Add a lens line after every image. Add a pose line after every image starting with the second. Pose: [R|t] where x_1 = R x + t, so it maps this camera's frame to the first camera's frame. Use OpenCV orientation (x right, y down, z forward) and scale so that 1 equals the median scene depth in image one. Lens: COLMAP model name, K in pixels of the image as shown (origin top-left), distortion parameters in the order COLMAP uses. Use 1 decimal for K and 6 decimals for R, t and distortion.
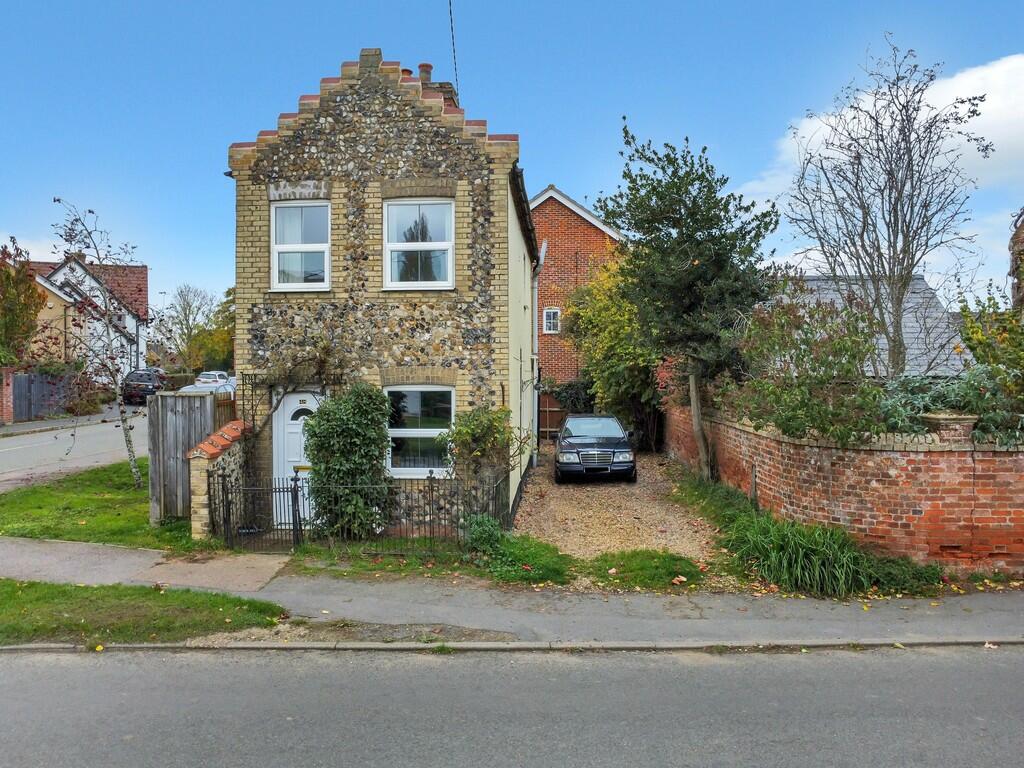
lens RADIAL K [[661.4, 0, 517.2], [0, 661.4, 383.6], [0, 0, 1]] dist [-0.025384, 0.005421]
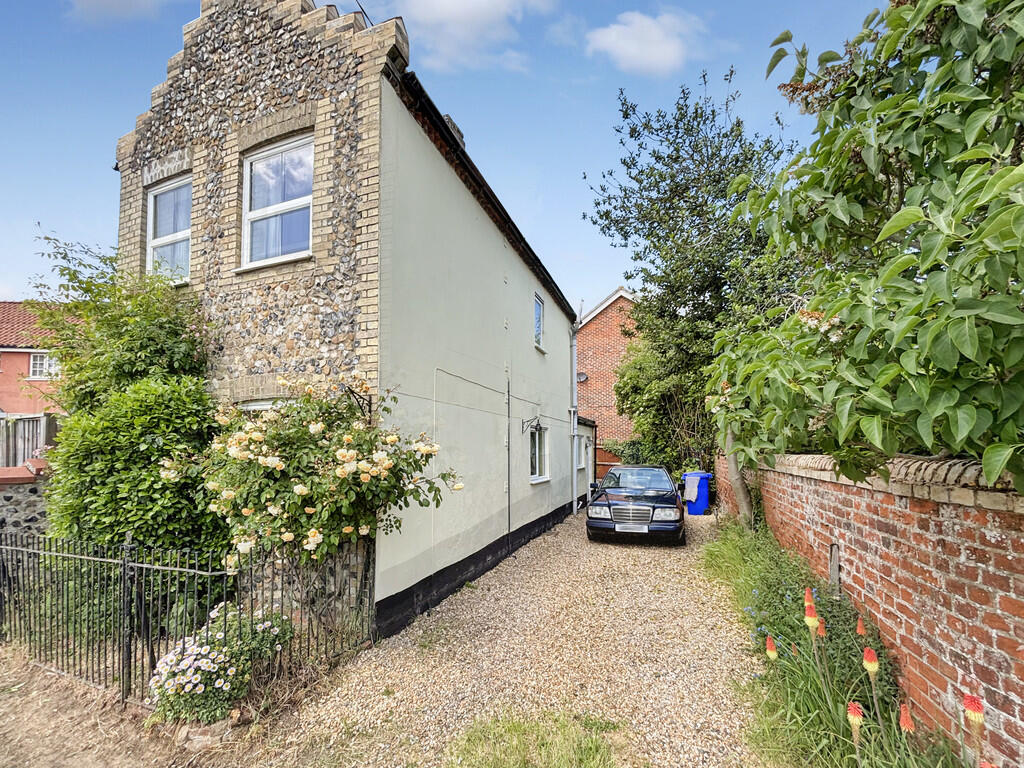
lens RADIAL K [[416.2, 0, 510.1], [0, 416.2, 434.2], [0, 0, 1]] dist [-0.002401, -0.000154]
pose [[0.961610, -0.006373, -0.274345, 0.216768], [-0.005562, 0.999072, -0.042705, 0.056016], [0.274362, 0.042591, 0.960683, 0.649419]]
